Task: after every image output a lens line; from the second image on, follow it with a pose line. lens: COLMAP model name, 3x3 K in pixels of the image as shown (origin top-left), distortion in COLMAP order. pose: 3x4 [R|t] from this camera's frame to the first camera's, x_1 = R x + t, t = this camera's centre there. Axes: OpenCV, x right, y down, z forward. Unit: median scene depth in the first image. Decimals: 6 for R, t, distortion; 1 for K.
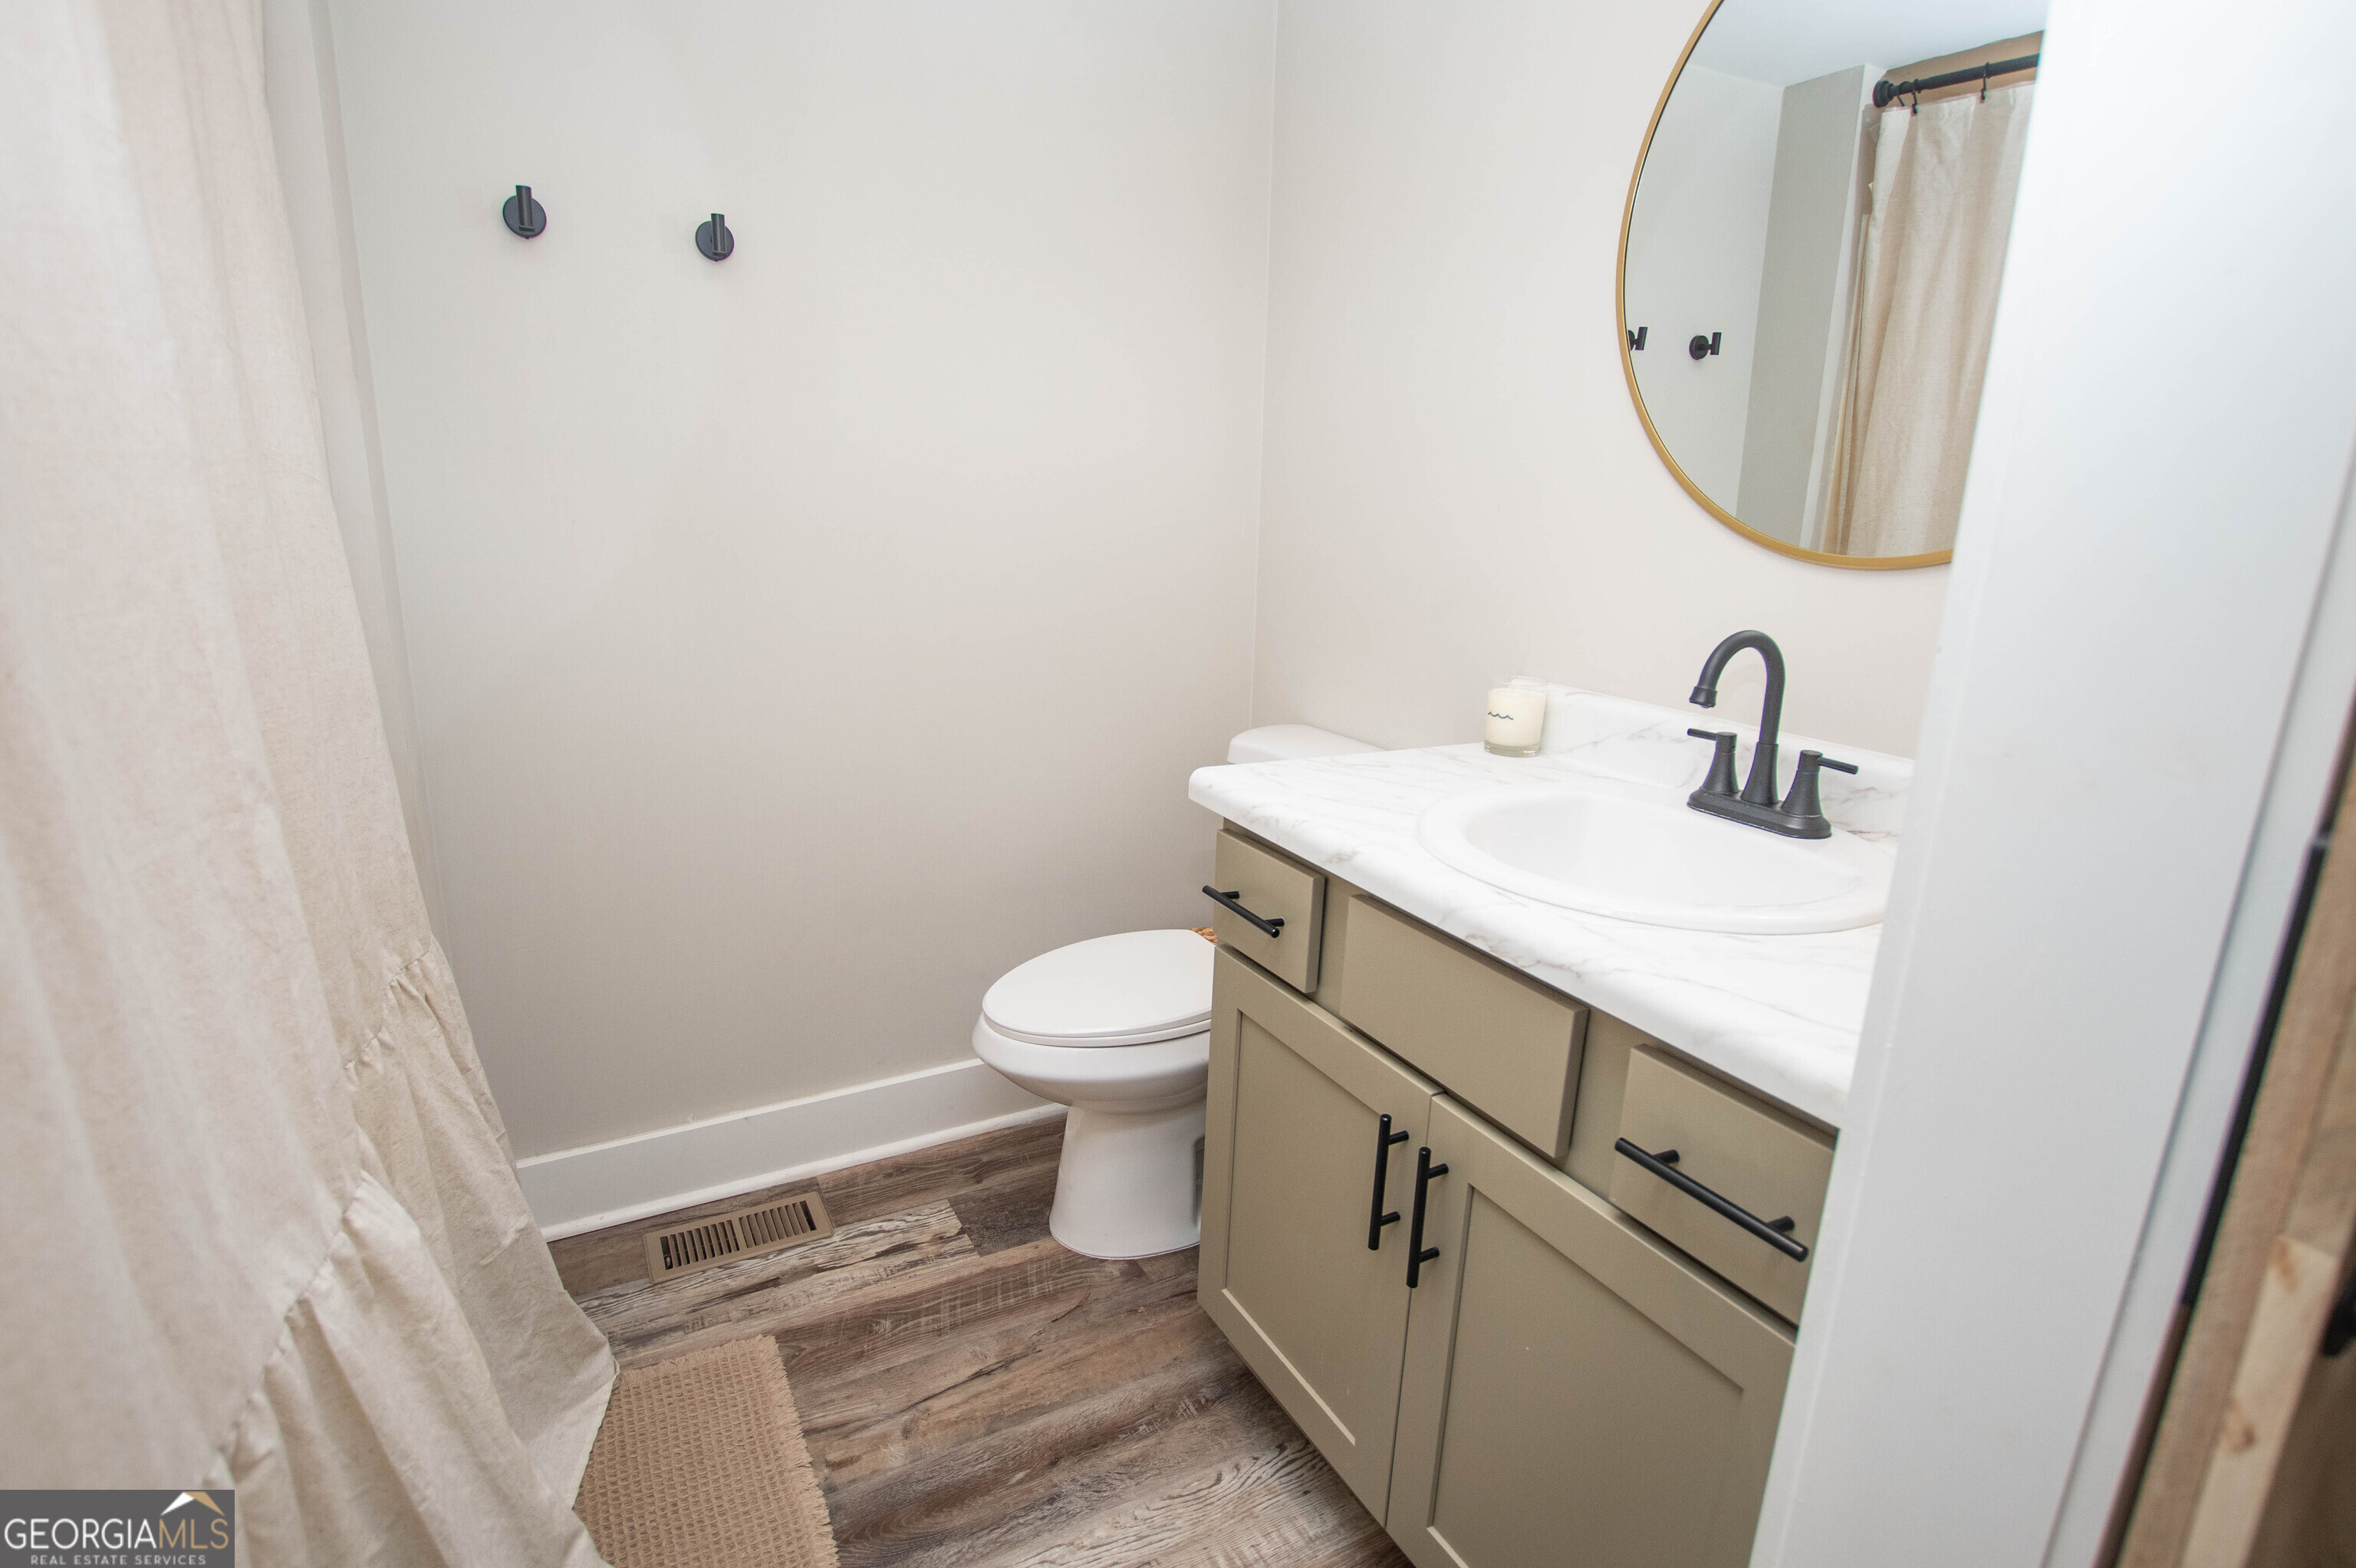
lens RADIAL K [[1145.9, 0, 1189.4], [0, 1145.9, 789.1], [0, 0, 1]] dist [-0.029214, 0.004084]
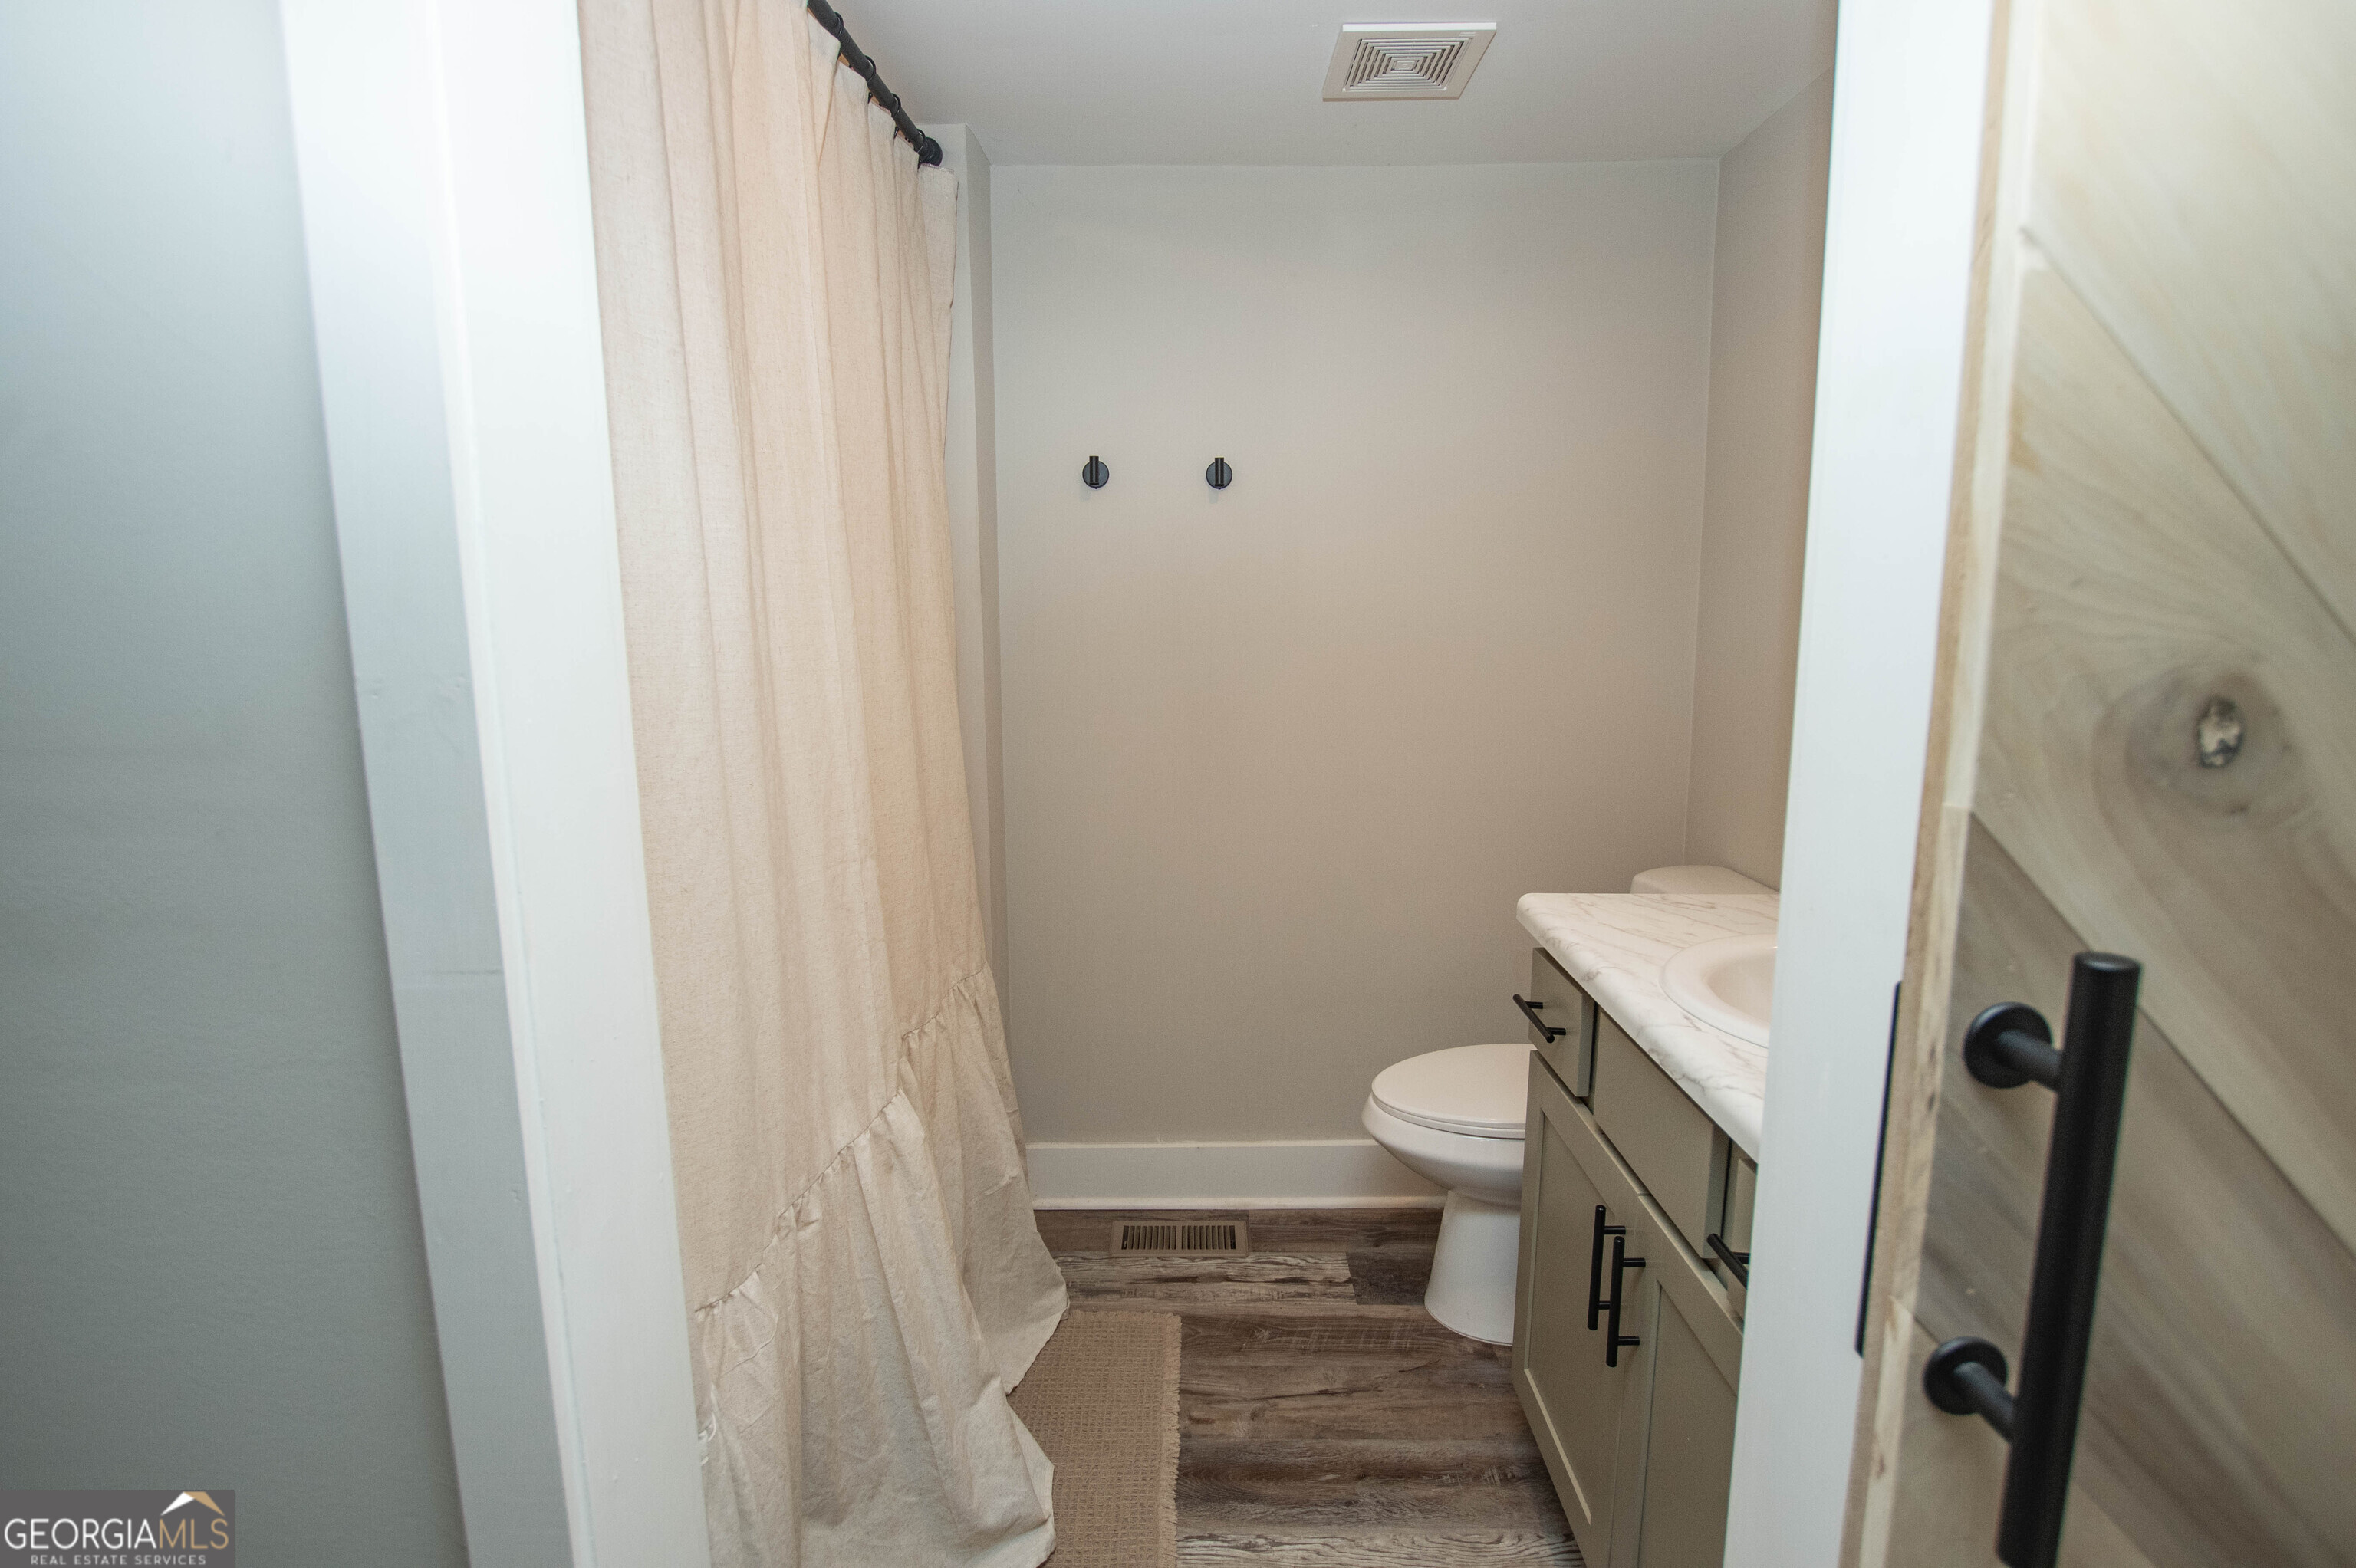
lens RADIAL K [[1145.9, 0, 1189.4], [0, 1145.9, 789.1], [0, 0, 1]] dist [-0.029214, 0.004084]
pose [[0.867191, 0.041220, -0.496267, 0.249815], [-0.093164, 0.992402, -0.080369, 0.001201], [0.489184, 0.115929, 0.864442, -0.159326]]
